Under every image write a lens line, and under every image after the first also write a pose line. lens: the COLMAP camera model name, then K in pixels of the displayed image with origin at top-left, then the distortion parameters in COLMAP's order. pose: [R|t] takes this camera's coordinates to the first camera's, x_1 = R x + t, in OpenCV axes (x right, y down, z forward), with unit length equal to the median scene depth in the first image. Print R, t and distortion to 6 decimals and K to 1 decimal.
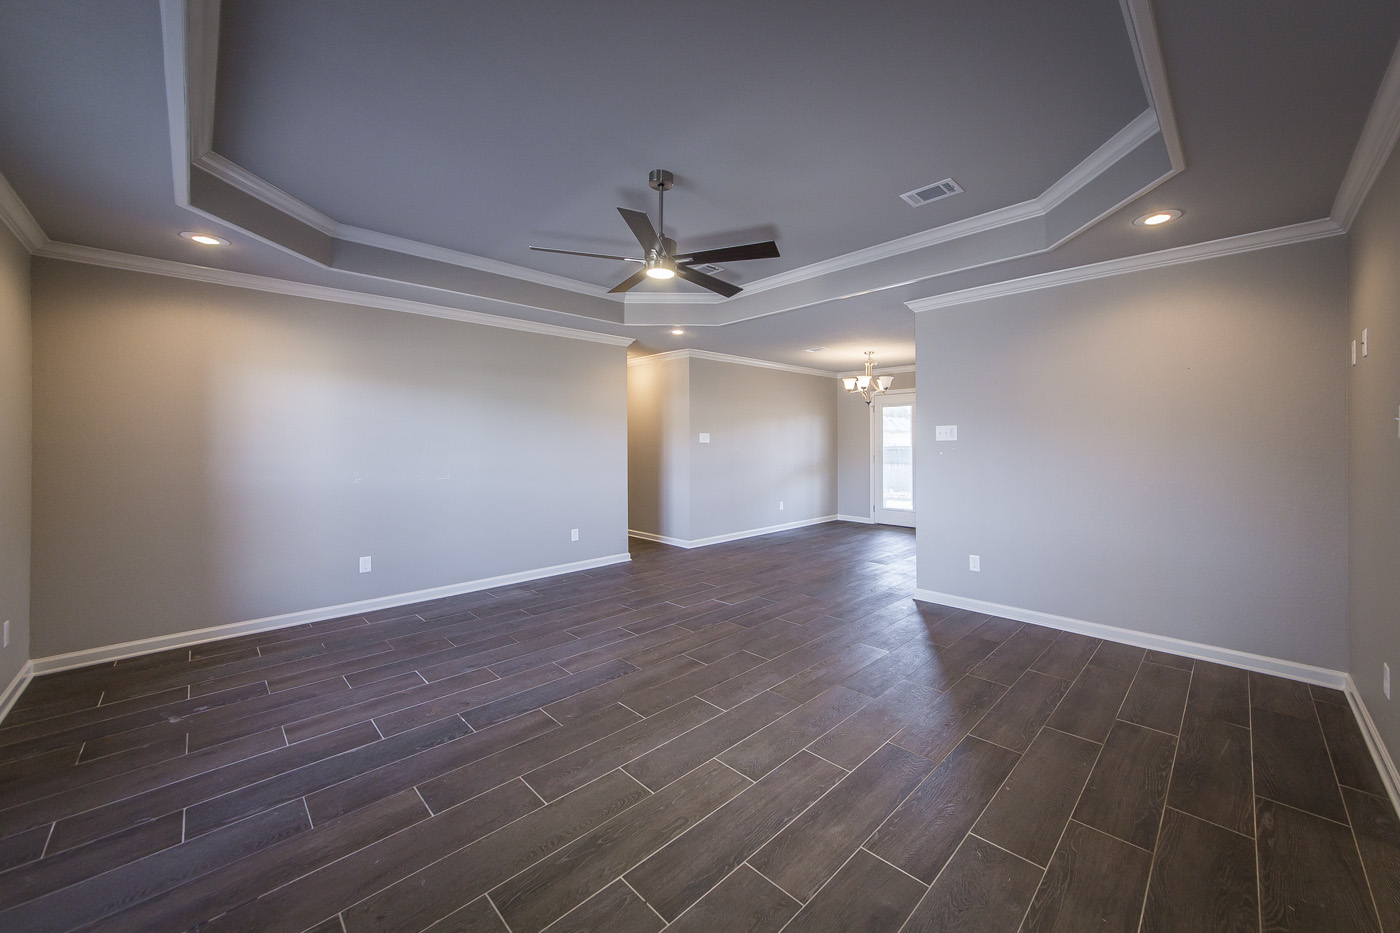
lens RADIAL K [[490.0, 0, 699.9], [0, 490.0, 443.7], [0, 0, 1]] dist [-0.000204, 0.000089]
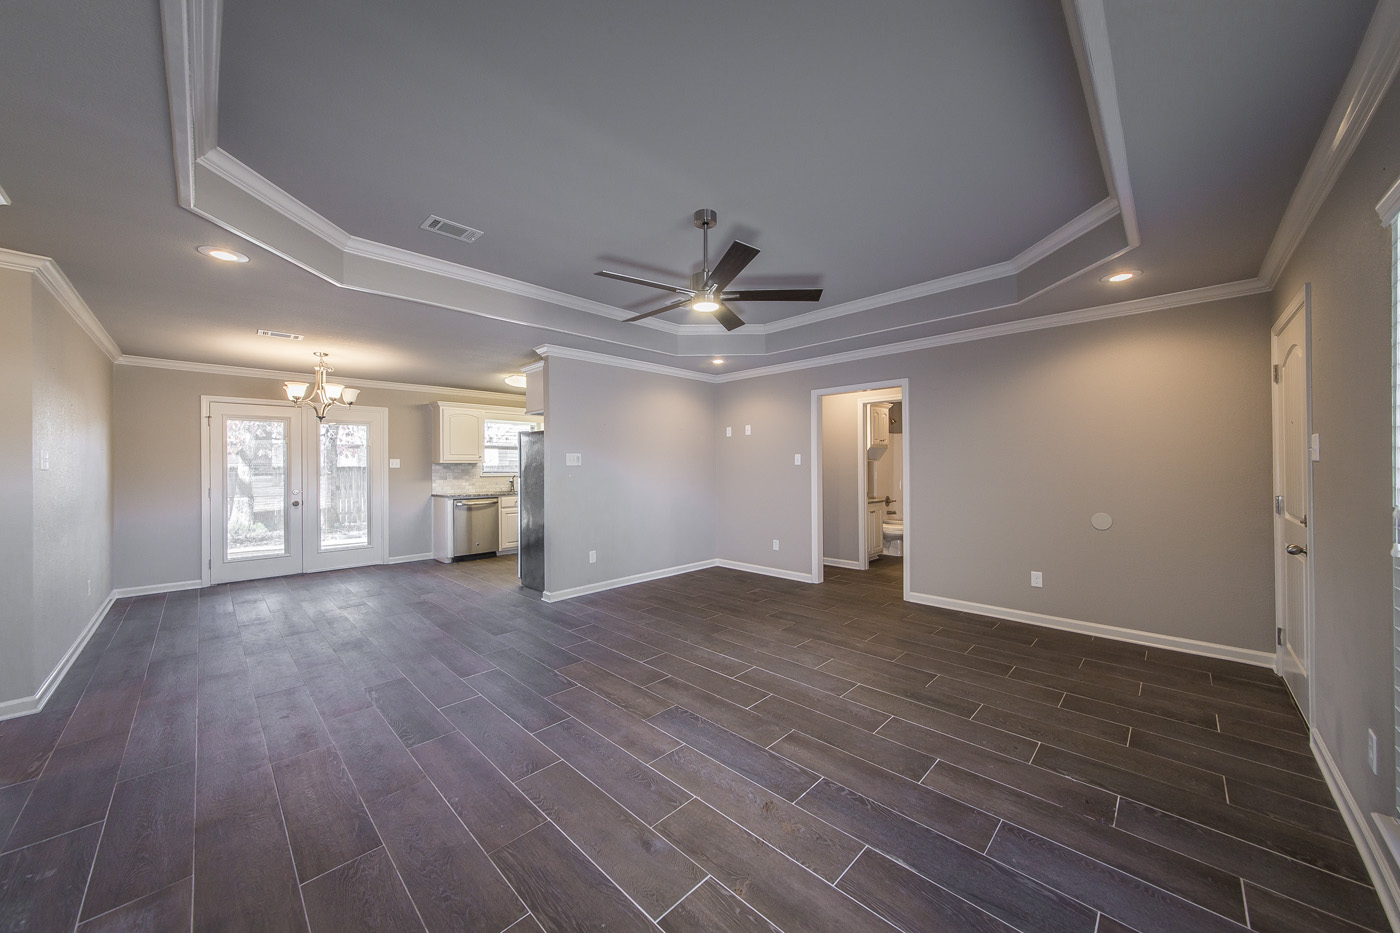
lens RADIAL K [[489.3, 0, 700.0], [0, 489.3, 466.5], [0, 0, 1]] dist [0.000031, 0.000012]
pose [[0.010148, 0.001509, 0.999947, -1.213596], [0.004379, 0.999989, -0.001554, -0.002838], [-0.999939, 0.004394, 0.010141, 1.065343]]
